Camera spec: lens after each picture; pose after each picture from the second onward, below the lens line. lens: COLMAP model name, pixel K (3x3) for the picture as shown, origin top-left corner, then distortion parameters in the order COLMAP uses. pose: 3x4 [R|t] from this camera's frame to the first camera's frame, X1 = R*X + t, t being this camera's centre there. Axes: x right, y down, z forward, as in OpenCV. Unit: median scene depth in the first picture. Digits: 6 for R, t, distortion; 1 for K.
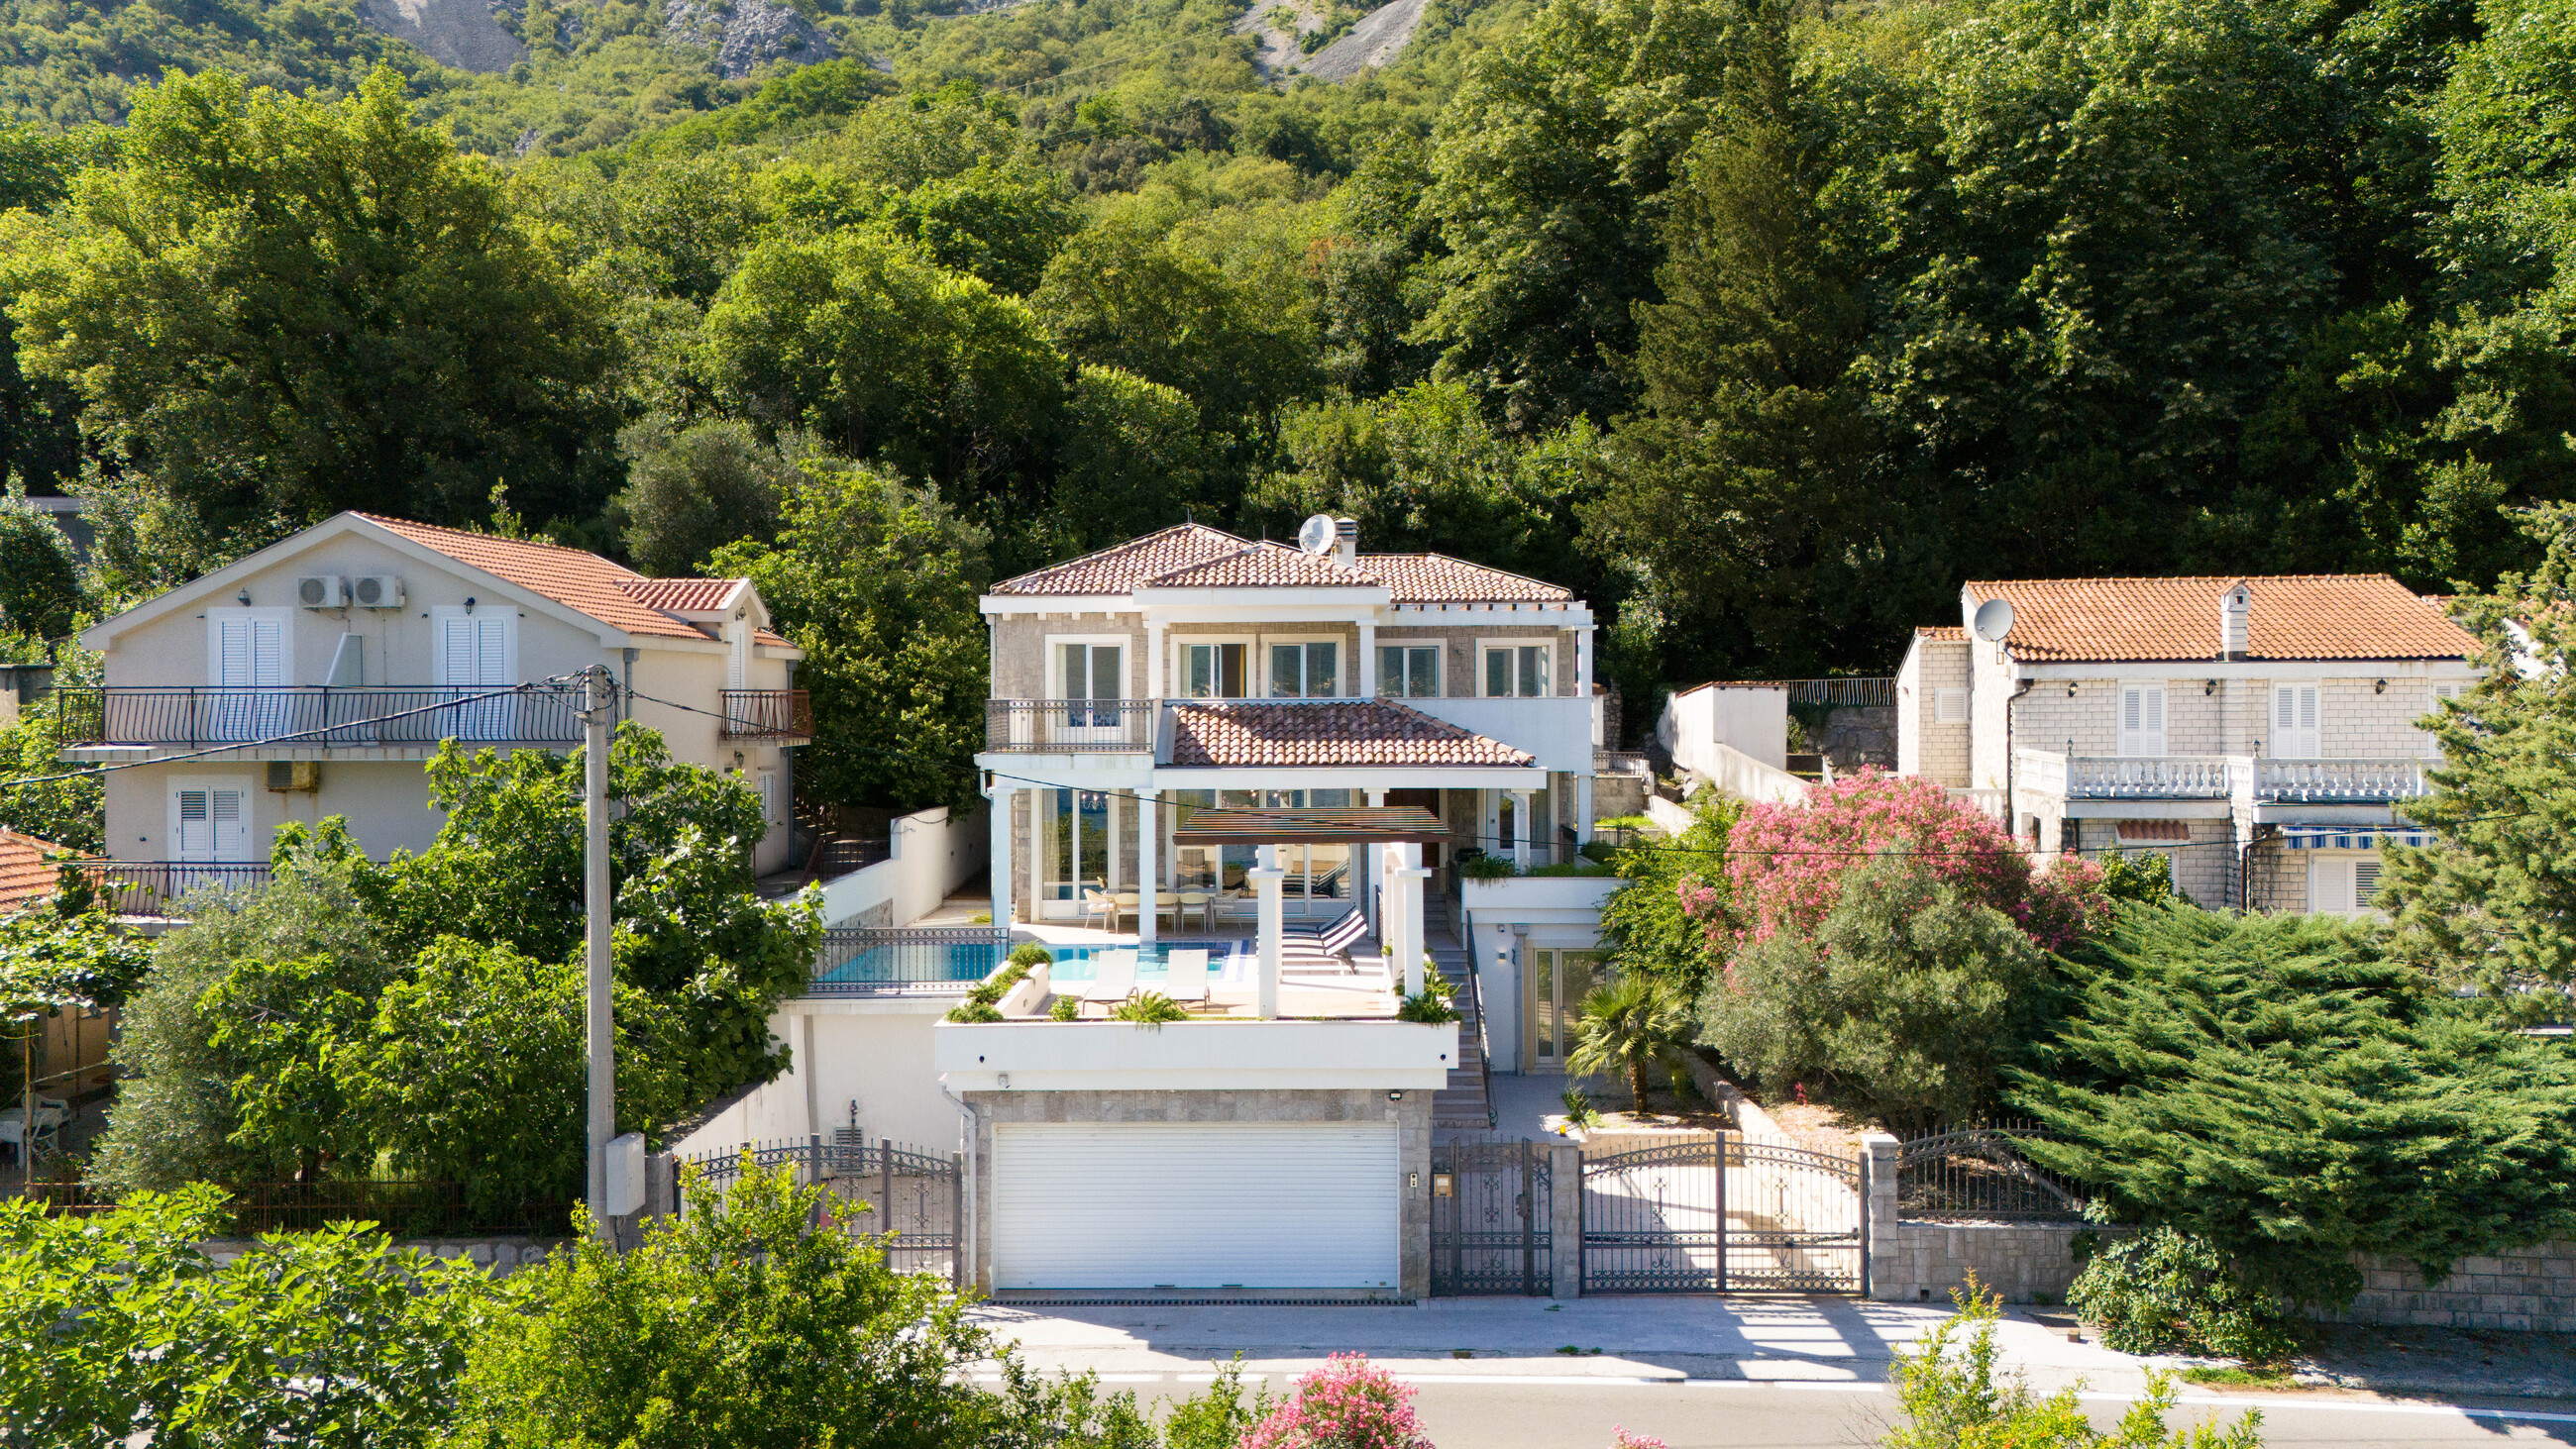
lens RADIAL K [[1886.3, 0, 1288.0], [0, 1886.3, 724.5], [0, 0, 1]] dist [0.031948, -0.028295]
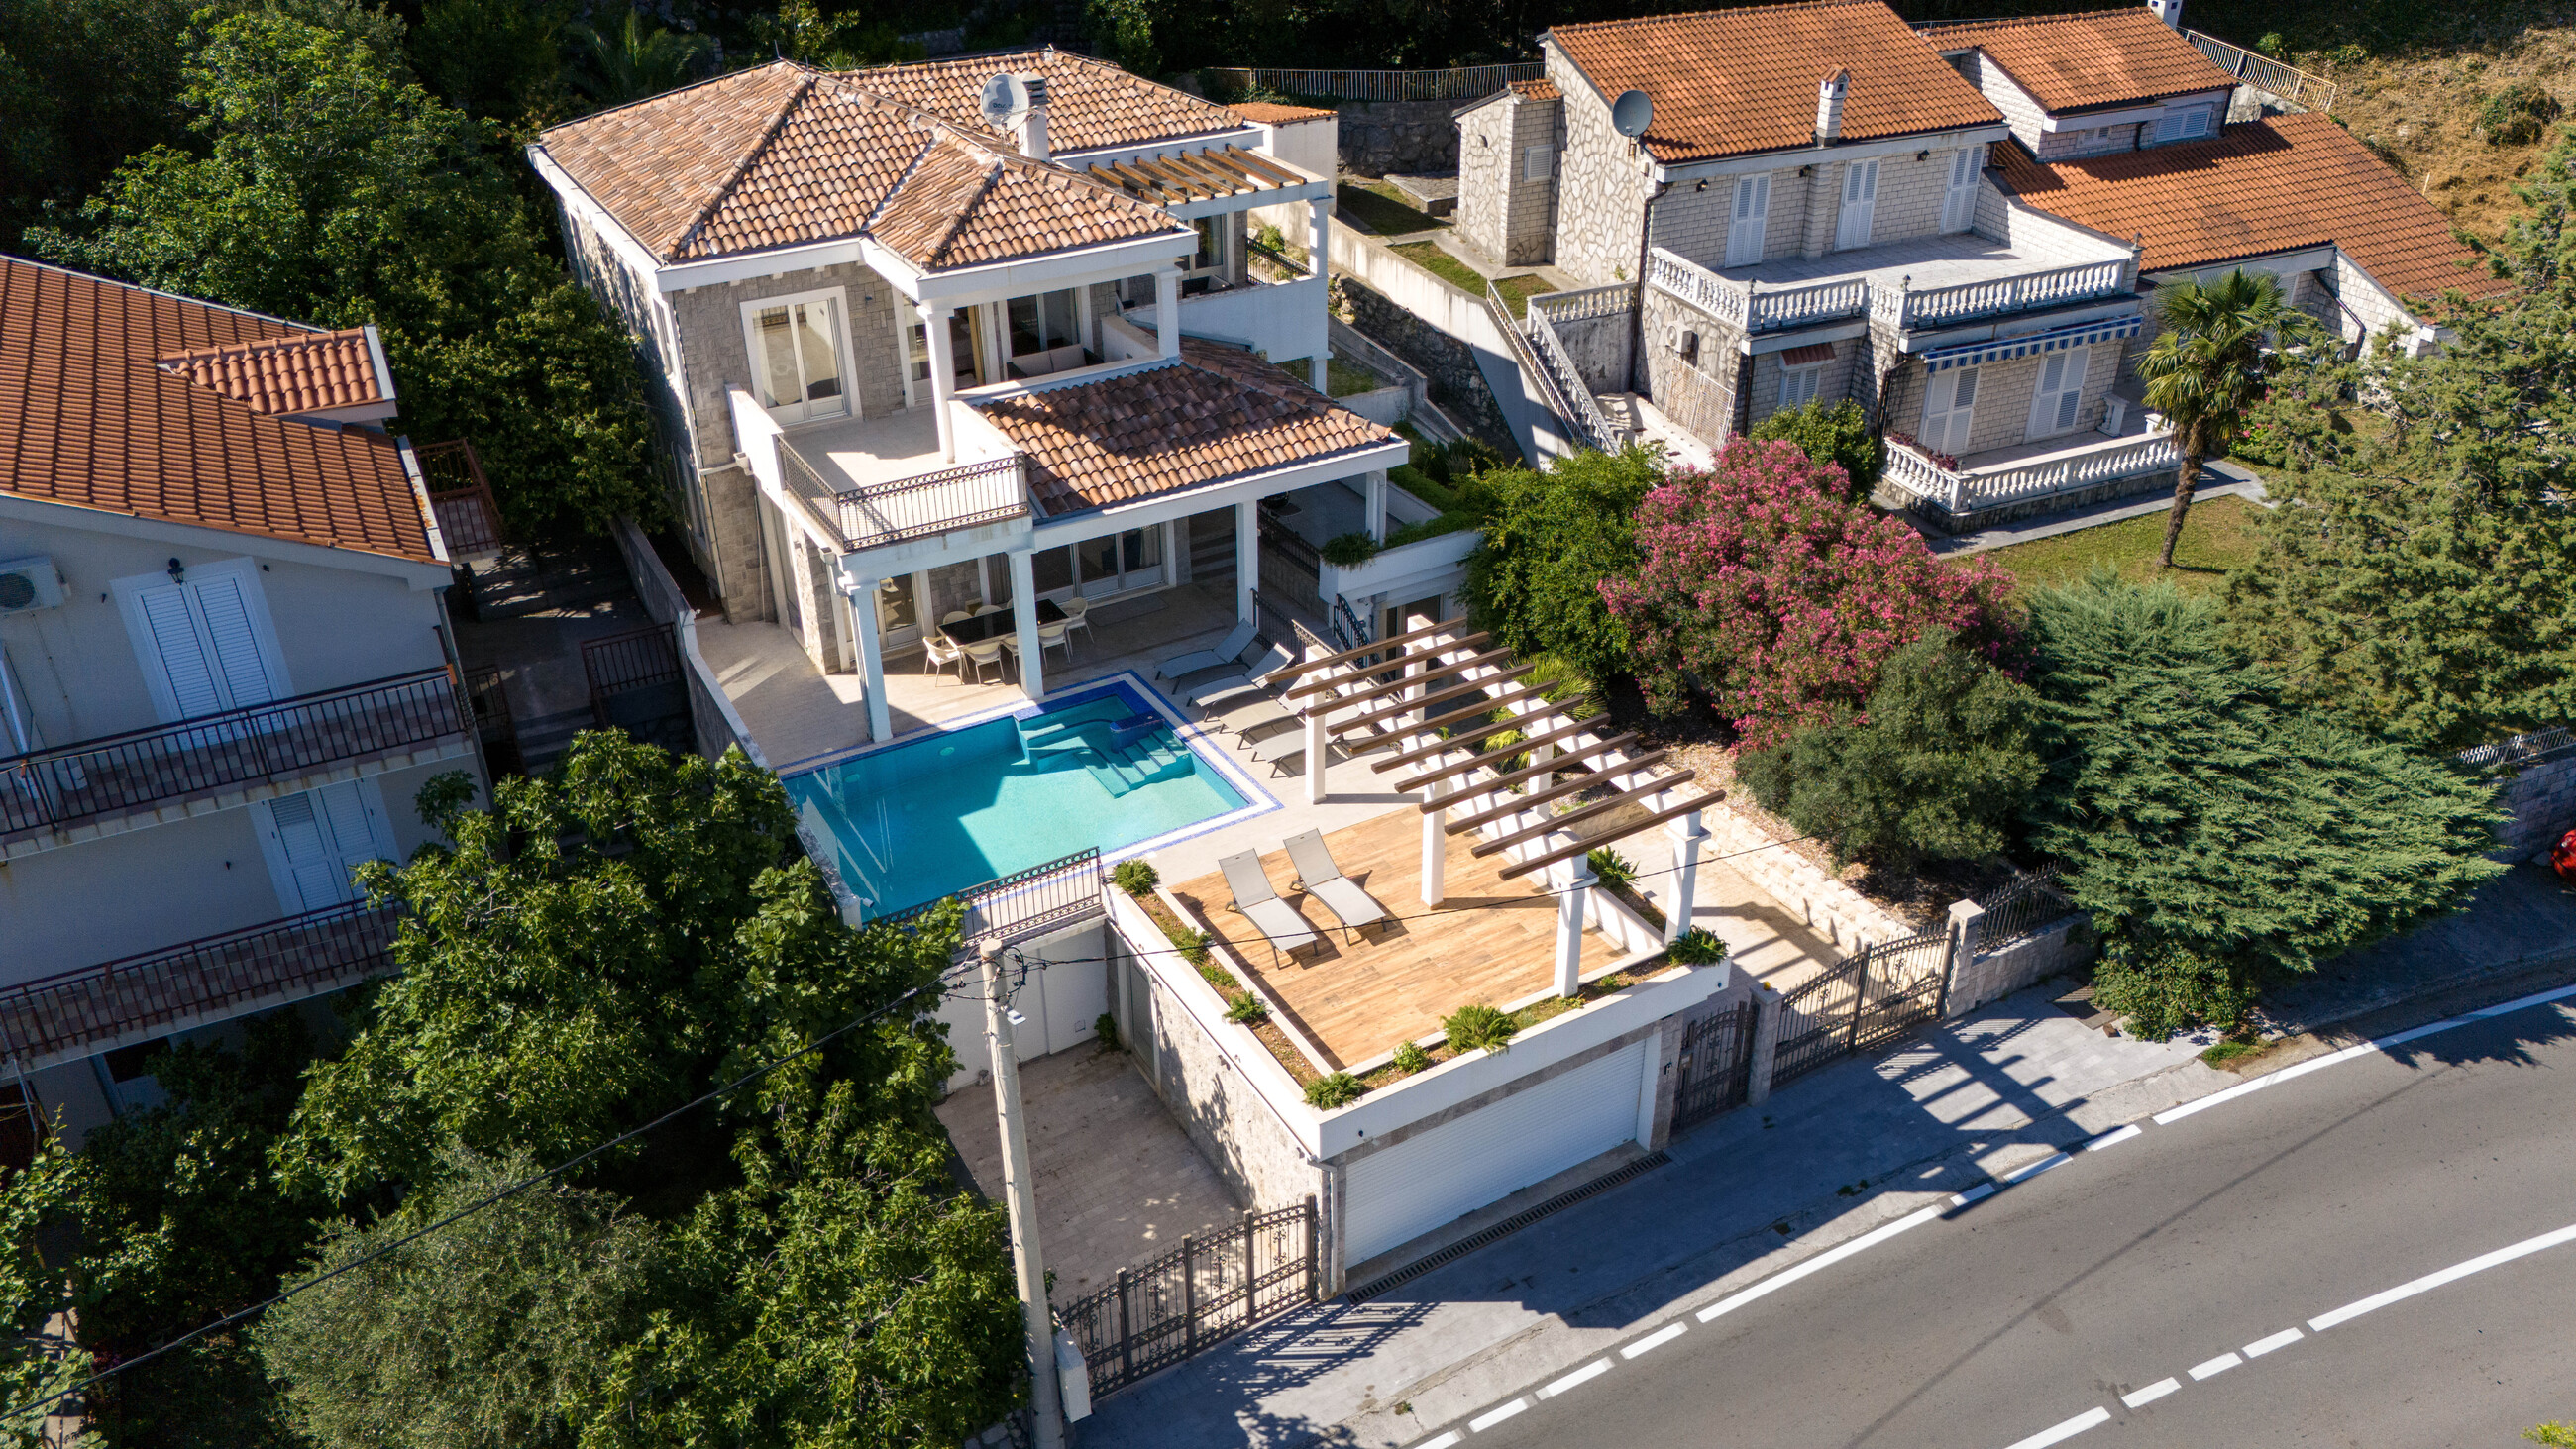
lens RADIAL K [[1869.5, 0, 1288.0], [0, 1869.5, 724.5], [0, 0, 1]] dist [0.002619, -0.002750]
pose [[0.861383, -0.260999, 0.435774, -0.260635], [0.015569, 0.871060, 0.490930, -0.225354], [-0.507717, -0.416094, 0.754380, 0.174294]]
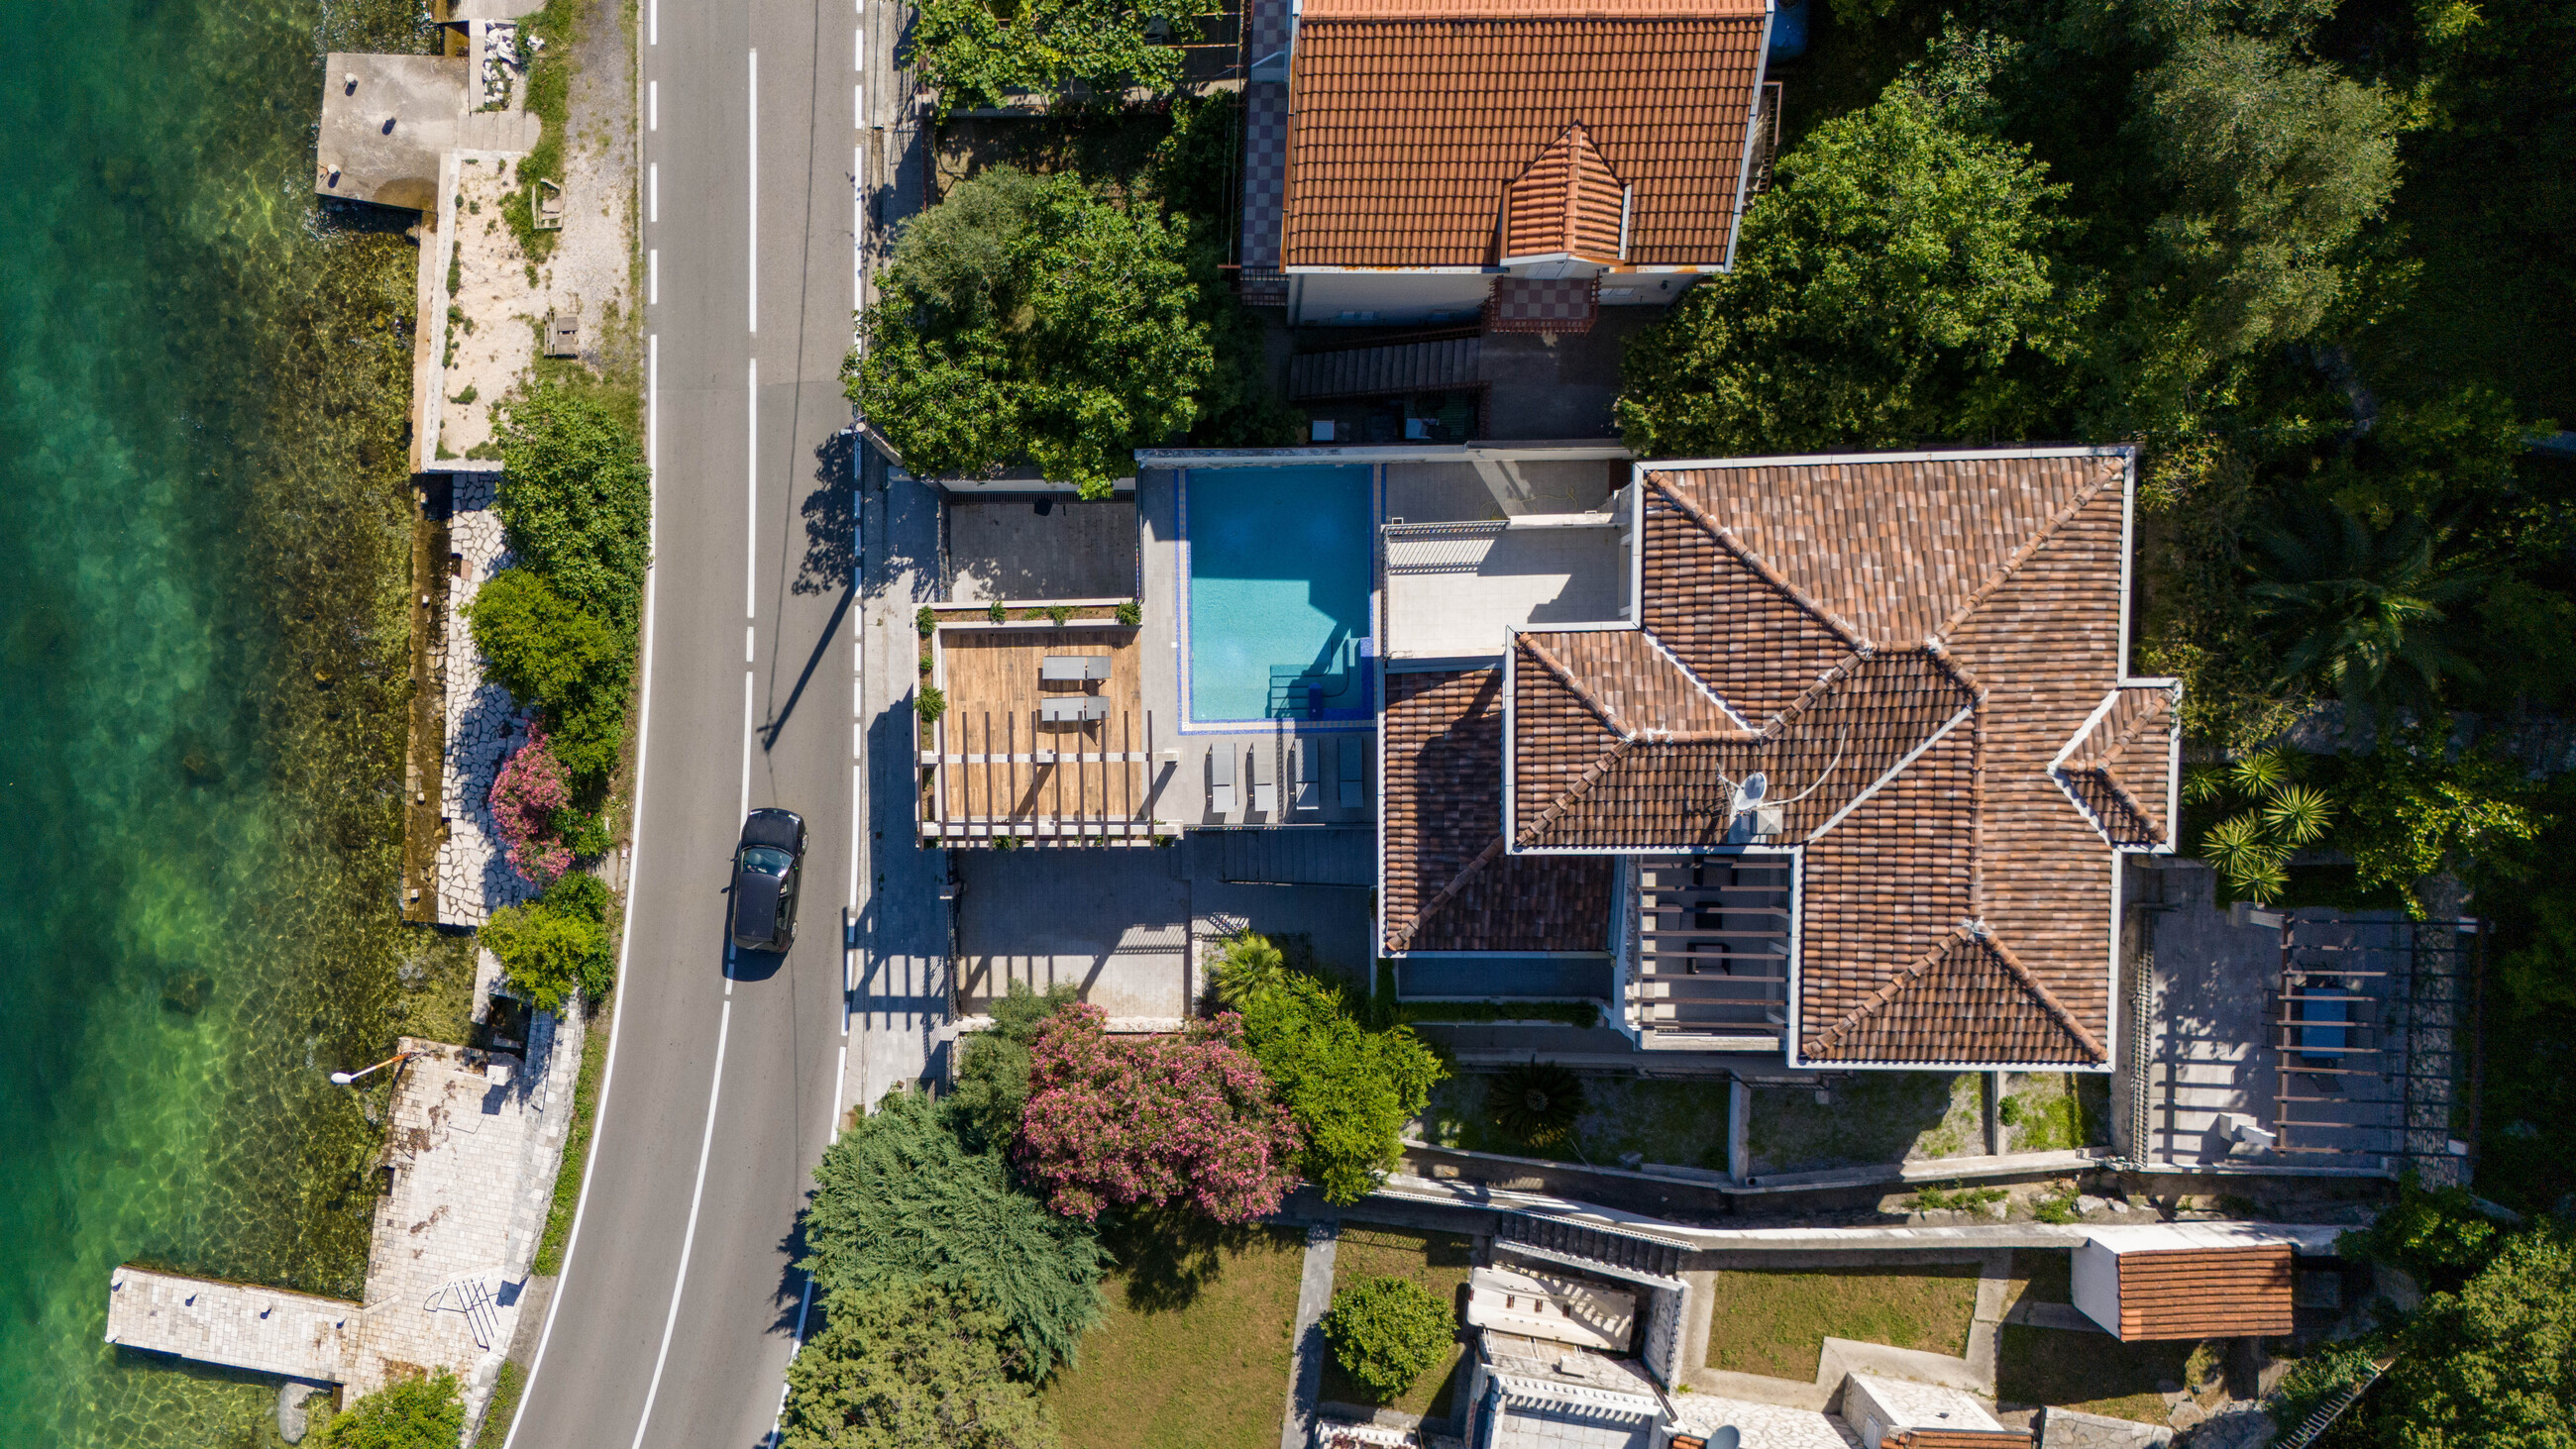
lens RADIAL K [[1869.5, 0, 1288.0], [0, 1869.5, 724.5], [0, 0, 1]] dist [0.002619, -0.002750]
pose [[0.030290, 0.999438, -0.014363, -0.001763], [0.028464, 0.013501, 0.999504, -0.905826], [0.999136, -0.030683, -0.028039, 0.692962]]
